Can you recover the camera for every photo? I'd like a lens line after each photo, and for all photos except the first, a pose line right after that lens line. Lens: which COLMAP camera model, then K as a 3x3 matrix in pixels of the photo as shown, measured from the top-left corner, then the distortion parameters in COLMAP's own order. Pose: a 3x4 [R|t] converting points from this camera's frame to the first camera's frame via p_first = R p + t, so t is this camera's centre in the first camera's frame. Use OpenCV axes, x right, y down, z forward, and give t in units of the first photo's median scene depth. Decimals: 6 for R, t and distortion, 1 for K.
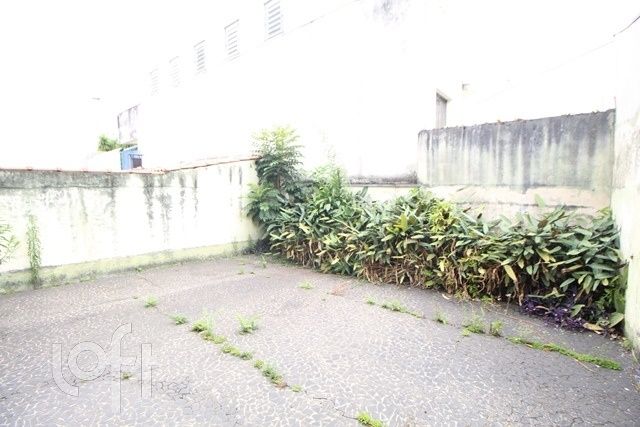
lens RADIAL K [[294.7, 0, 320.0], [0, 294.7, 213.5], [0, 0, 1]] dist [-0.001741, -0.000741]
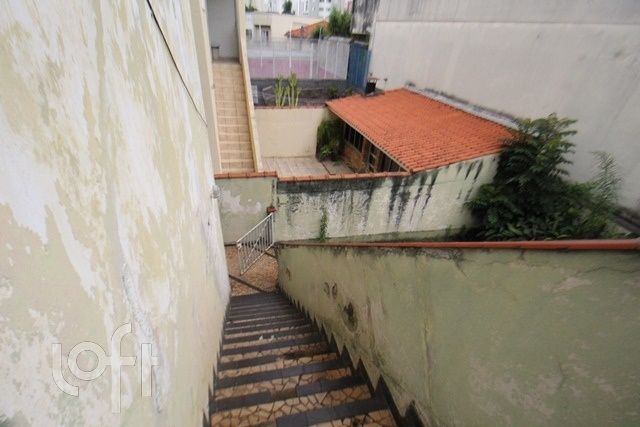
lens RADIAL K [[294.7, 0, 320.0], [0, 294.7, 213.5], [0, 0, 1]] dist [-0.001741, -0.000741]
pose [[0.812735, 0.369734, -0.450287, -0.258949], [-0.131301, 0.869196, 0.476716, -0.505469], [0.567646, -0.328320, 0.754973, -0.083343]]
